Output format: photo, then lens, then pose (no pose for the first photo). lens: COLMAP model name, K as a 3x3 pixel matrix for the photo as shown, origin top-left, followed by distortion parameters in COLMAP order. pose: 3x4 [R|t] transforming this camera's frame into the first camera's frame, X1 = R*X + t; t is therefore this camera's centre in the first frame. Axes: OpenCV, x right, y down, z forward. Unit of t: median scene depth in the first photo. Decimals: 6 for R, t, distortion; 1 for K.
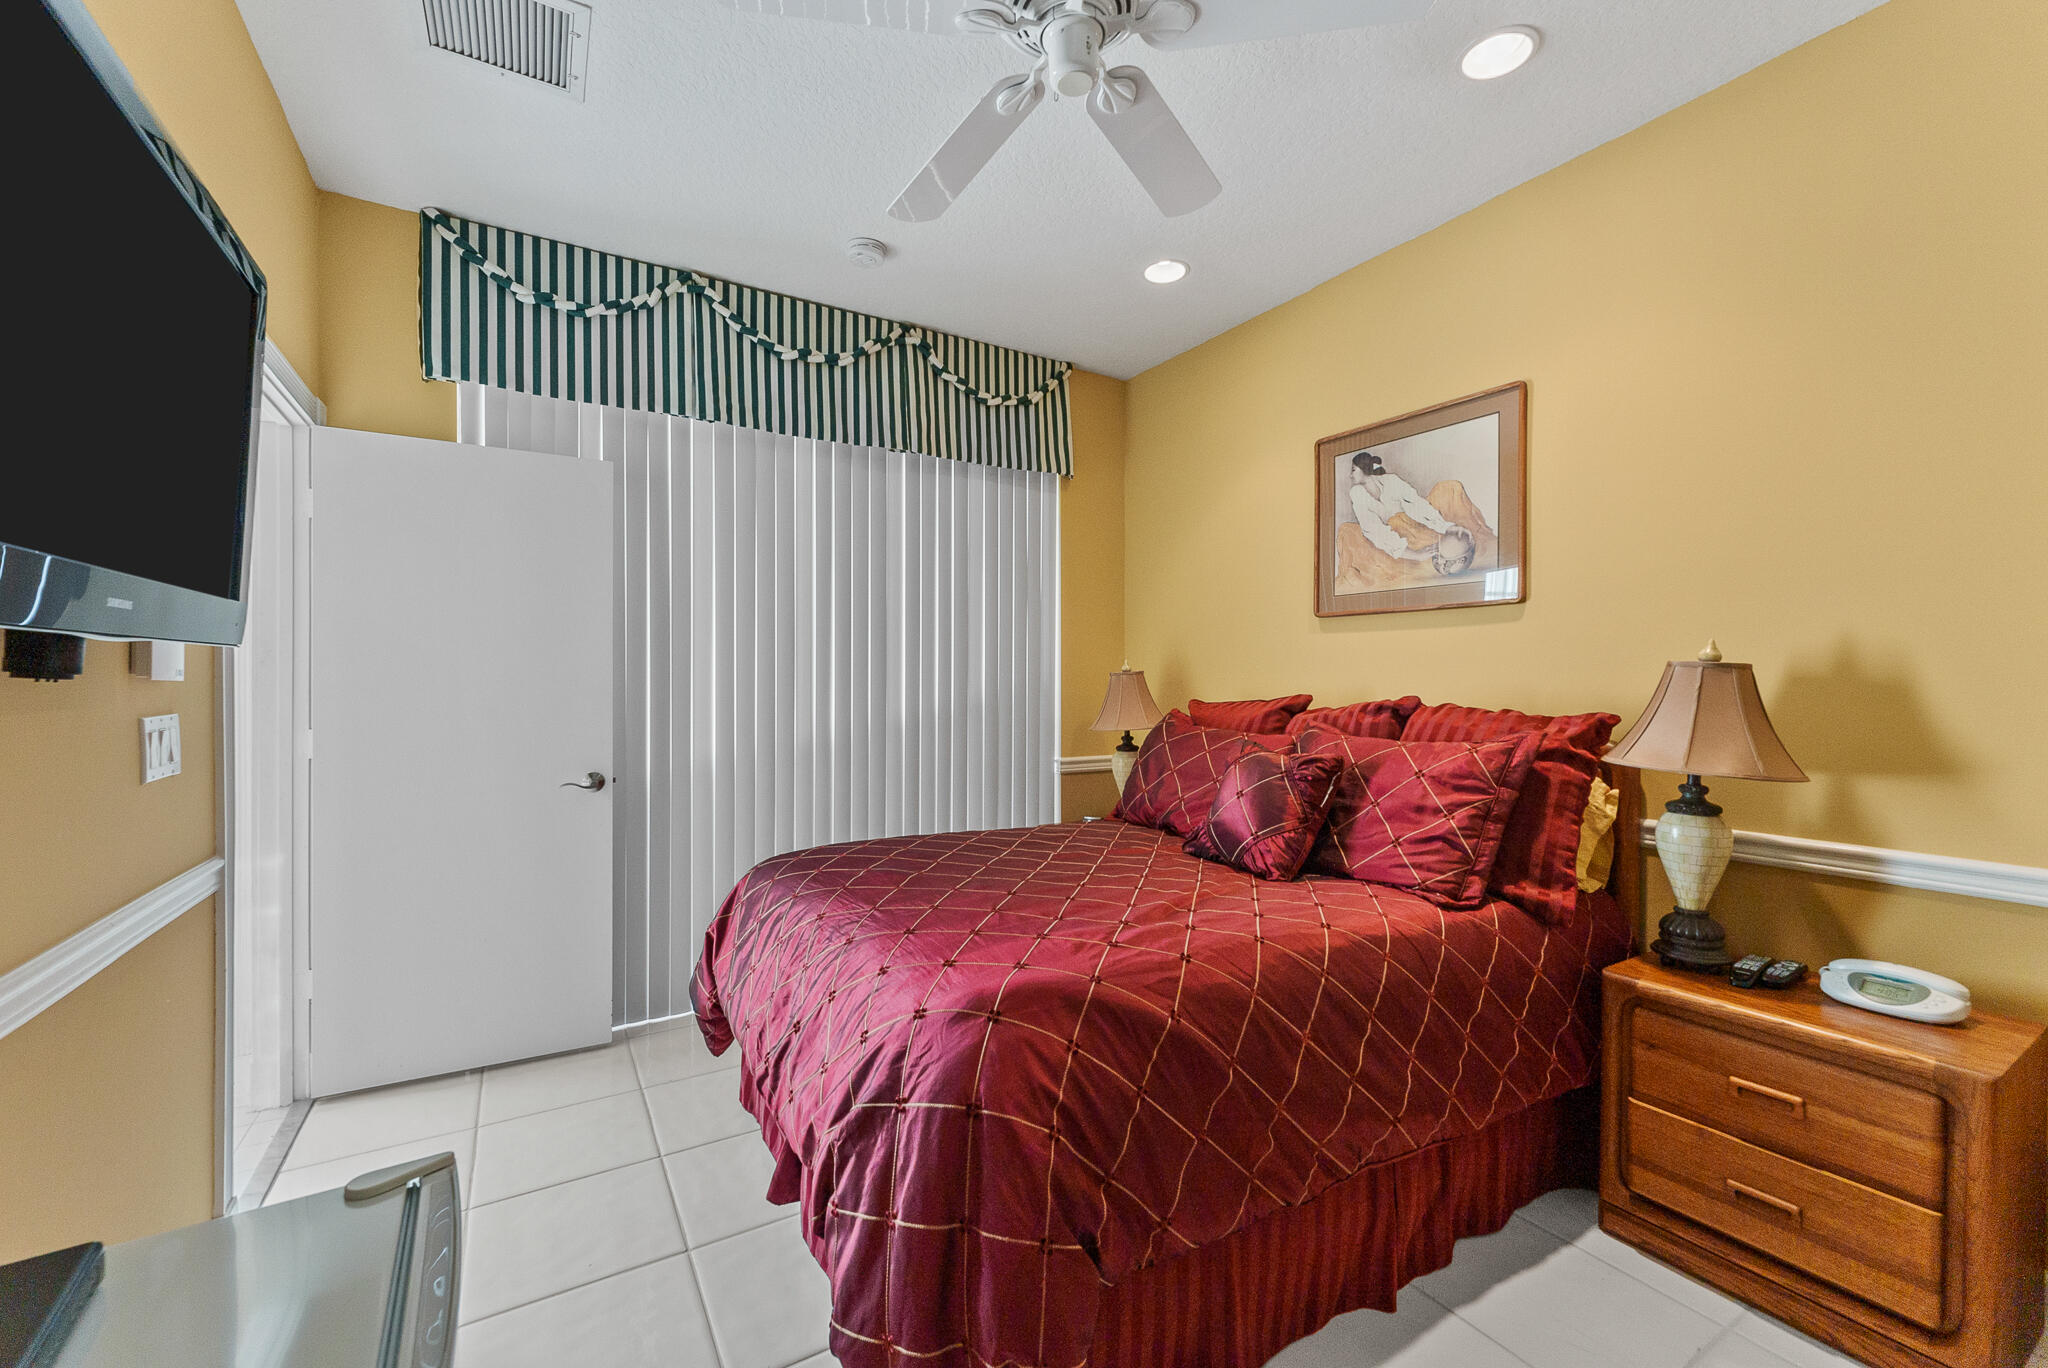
lens RADIAL K [[828.0, 0, 1030.5], [0, 828.0, 681.0], [0, 0, 1]] dist [0.002844, -0.000850]
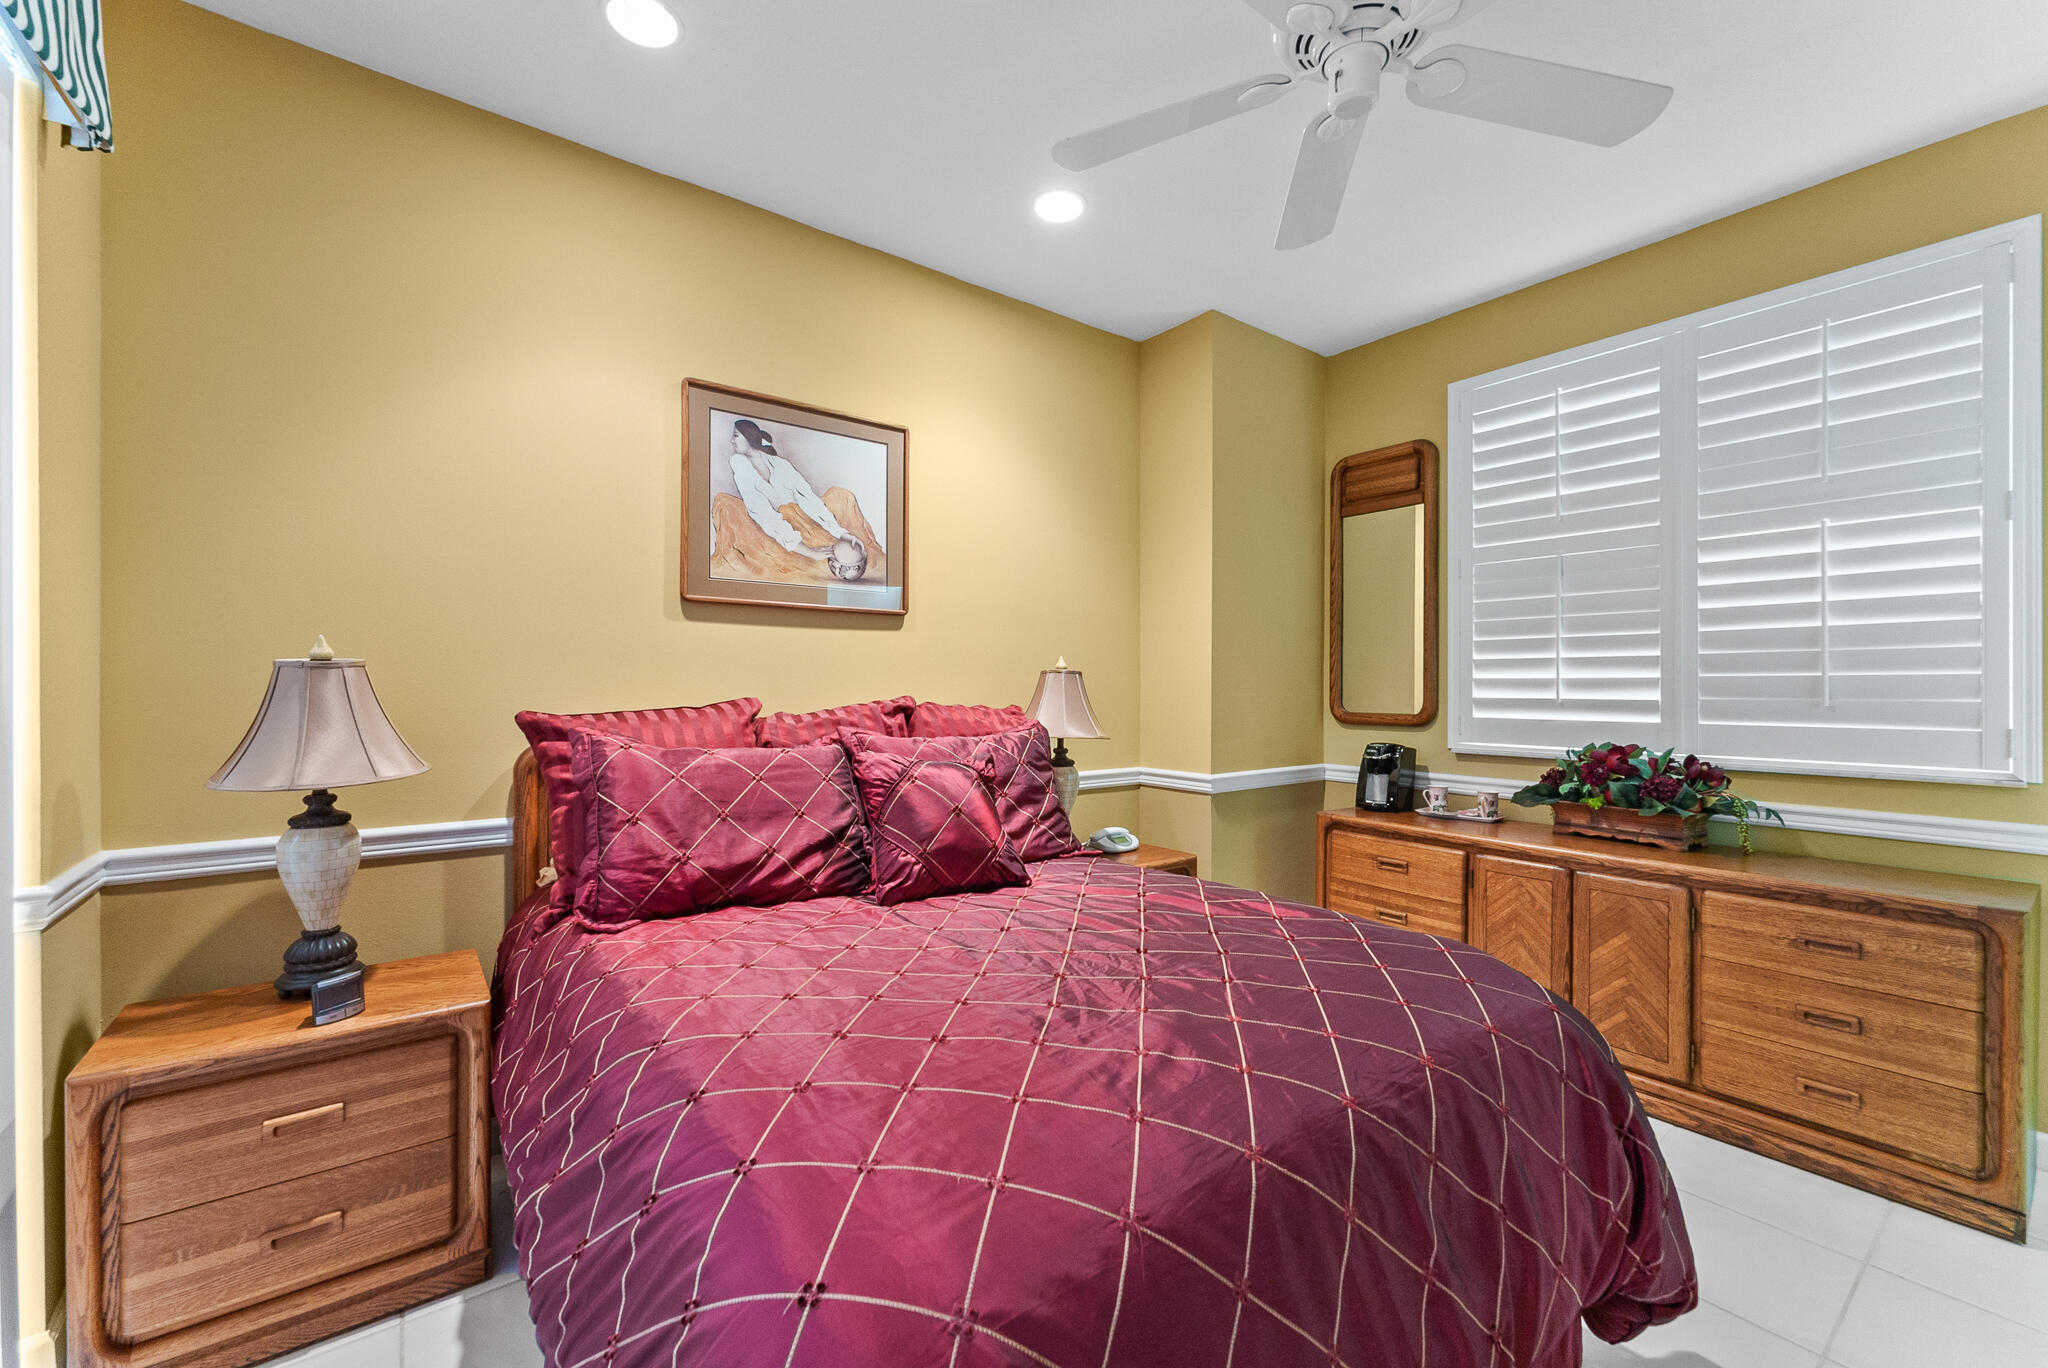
lens RADIAL K [[828.0, 0, 1029.6], [0, 828.0, 690.7], [0, 0, 1]] dist [0.002844, -0.000850]
pose [[-0.101577, -0.008293, 0.994793, -0.522862], [-0.001647, 0.999965, 0.008168, 0.002379], [-0.994826, -0.000809, -0.101587, 0.825488]]
